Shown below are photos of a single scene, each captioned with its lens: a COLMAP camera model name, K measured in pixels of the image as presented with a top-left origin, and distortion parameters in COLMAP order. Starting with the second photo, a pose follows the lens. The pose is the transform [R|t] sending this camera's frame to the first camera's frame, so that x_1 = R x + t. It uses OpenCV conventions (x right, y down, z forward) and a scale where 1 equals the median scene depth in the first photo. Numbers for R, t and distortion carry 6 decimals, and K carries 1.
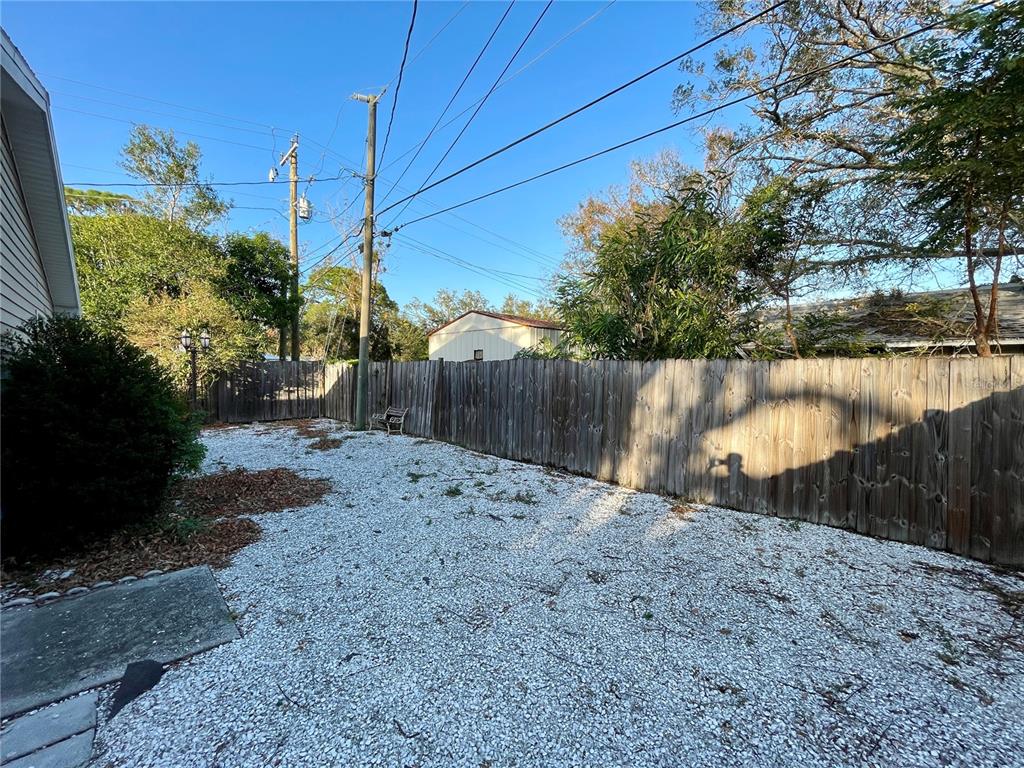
lens RADIAL K [[413.6, 0, 515.9], [0, 413.6, 384.0], [0, 0, 1]] dist [-0.001044, -0.000139]
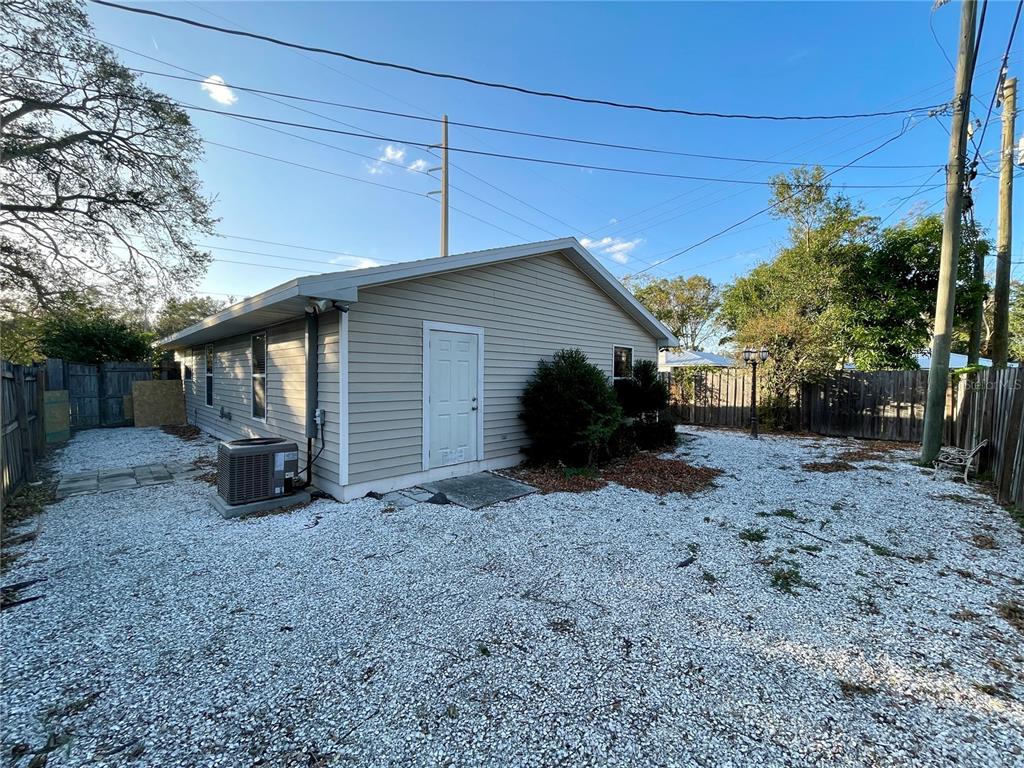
lens RADIAL K [[413.6, 0, 515.9], [0, 413.6, 385.3], [0, 0, 1]] dist [-0.001044, -0.000139]
pose [[0.031358, 0.020494, -0.999298, 0.698102], [-0.044616, 0.998822, 0.019084, -0.021456], [0.998512, 0.043986, 0.032235, 0.585223]]
